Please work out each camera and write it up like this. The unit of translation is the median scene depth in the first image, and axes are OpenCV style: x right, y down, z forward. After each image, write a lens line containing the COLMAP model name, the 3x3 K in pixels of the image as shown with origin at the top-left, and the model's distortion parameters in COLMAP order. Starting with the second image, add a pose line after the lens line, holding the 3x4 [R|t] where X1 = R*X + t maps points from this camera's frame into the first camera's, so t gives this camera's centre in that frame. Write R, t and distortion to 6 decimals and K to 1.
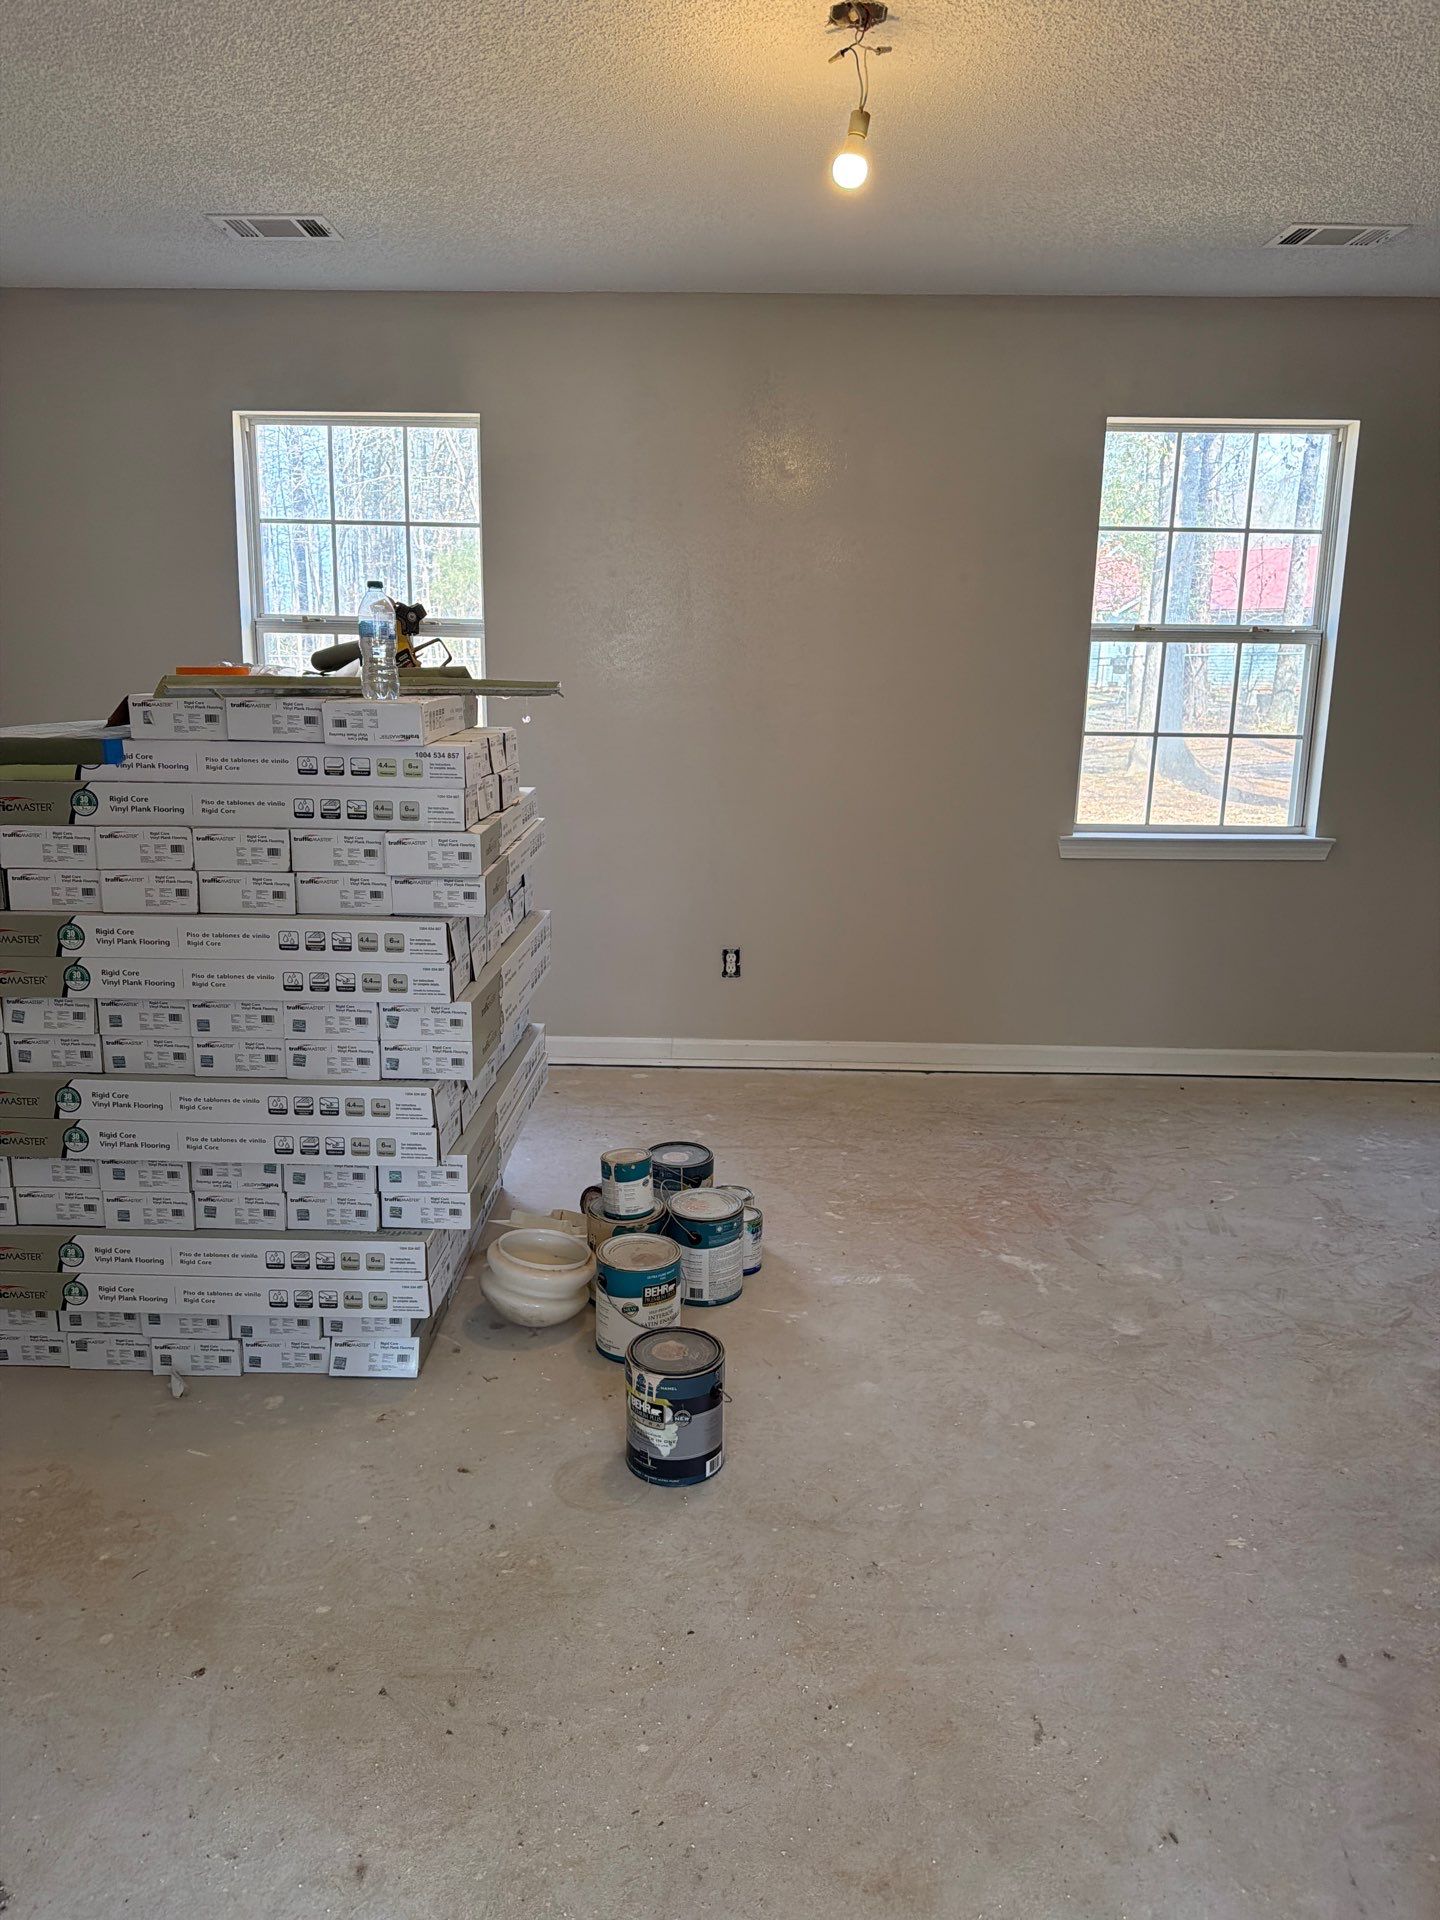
lens RADIAL K [[1364.4, 0, 724.8], [0, 1364.4, 964.1], [0, 0, 1]] dist [0.053207, -0.031104]
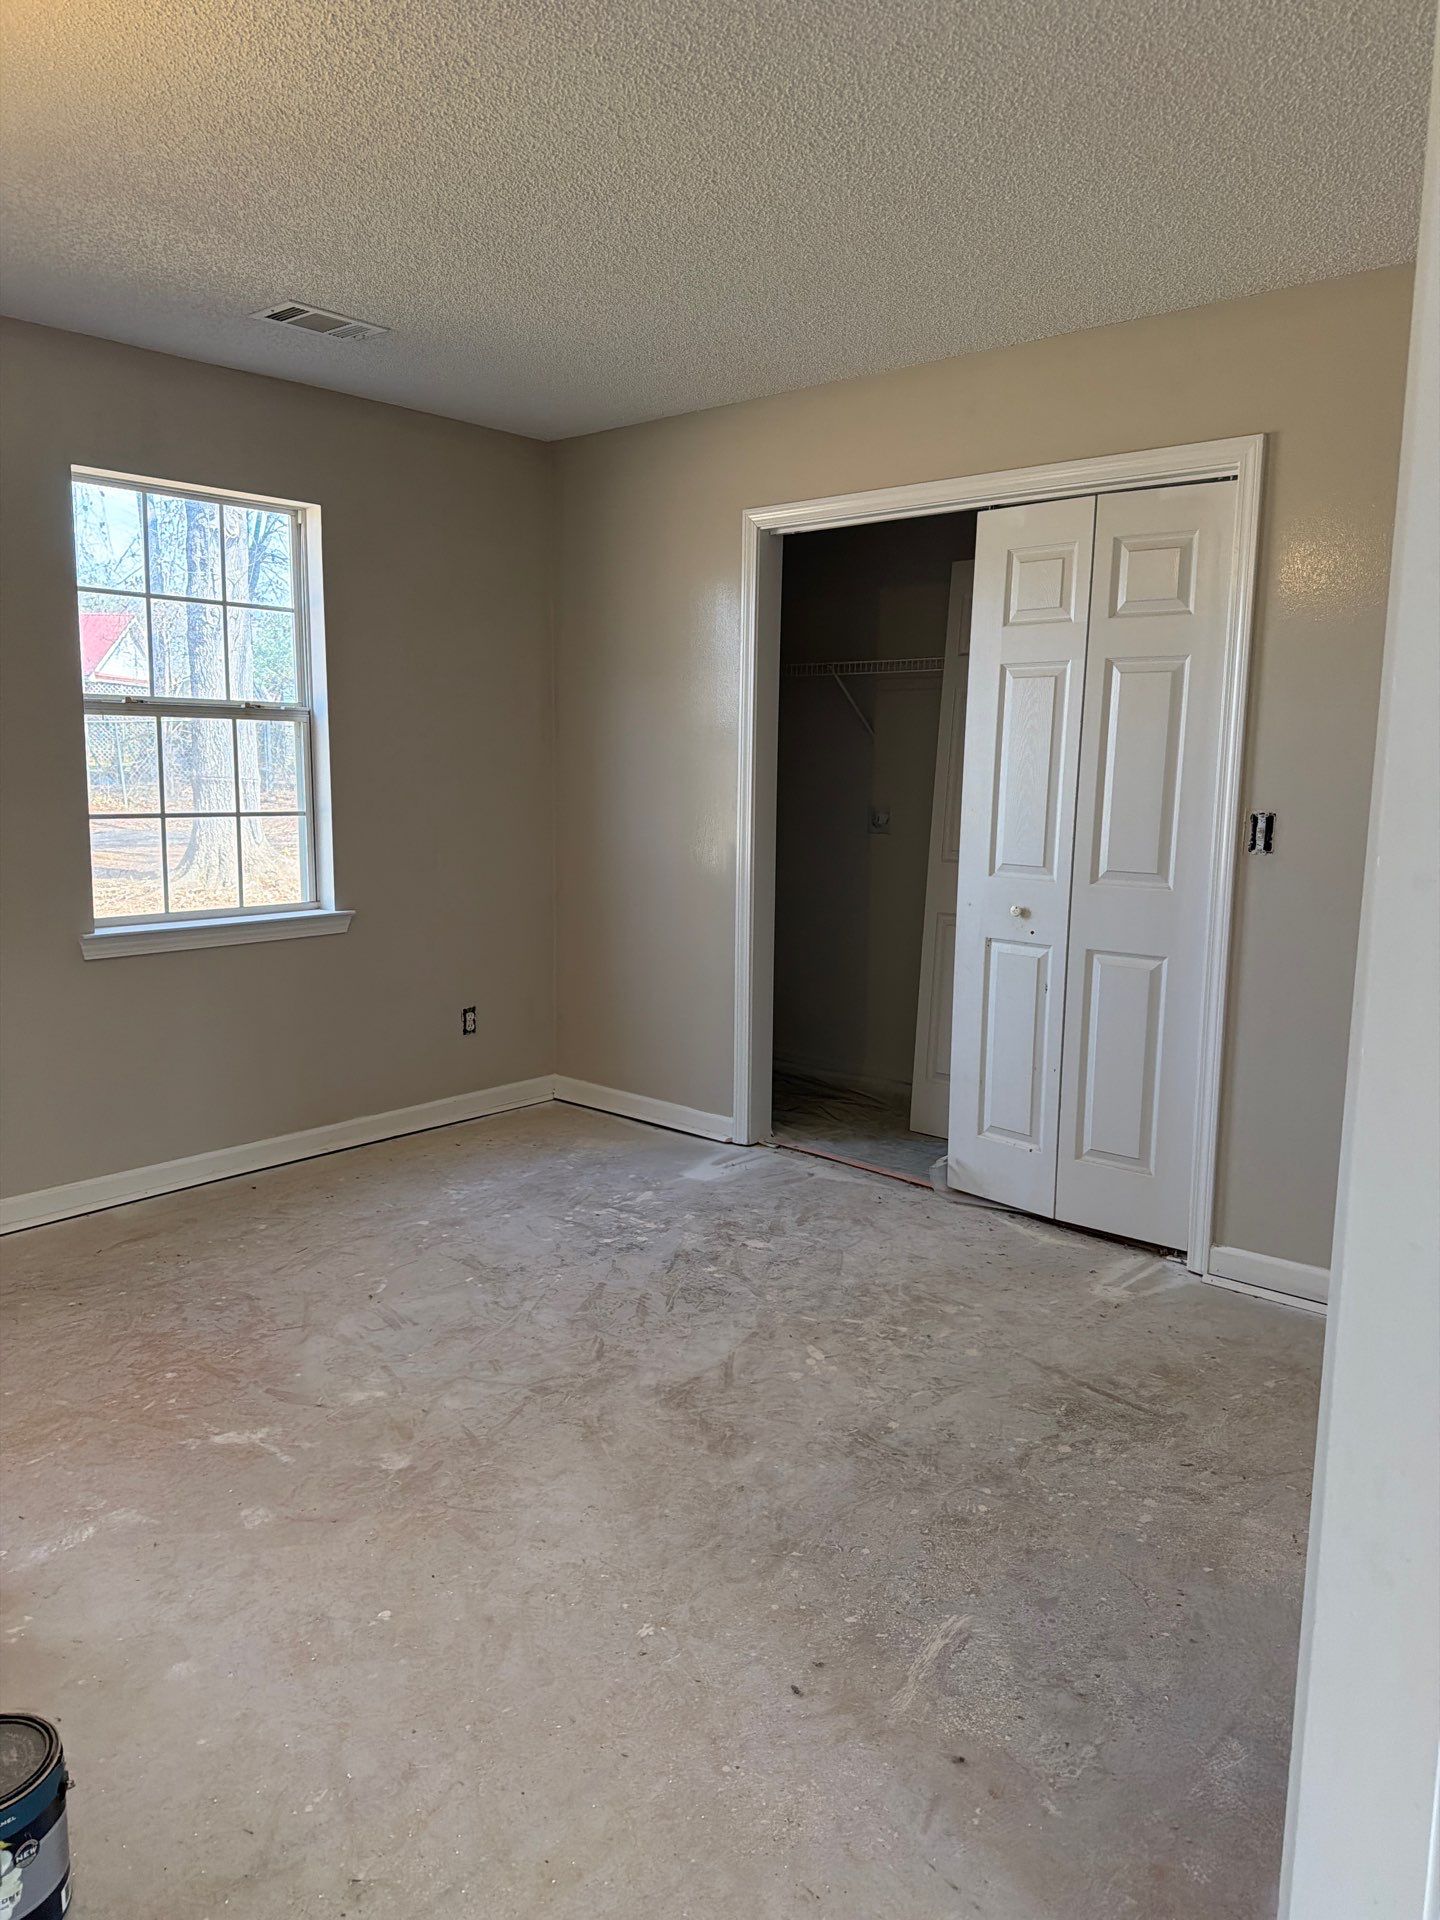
lens RADIAL K [[1364.4, 0, 663.8], [0, 1364.4, 973.4], [0, 0, 1]] dist [0.053207, -0.031104]
pose [[0.666614, -0.134645, 0.733141, -0.185017], [0.160760, 0.986373, 0.034980, -0.052077], [-0.727861, 0.094542, 0.679176, 0.177288]]
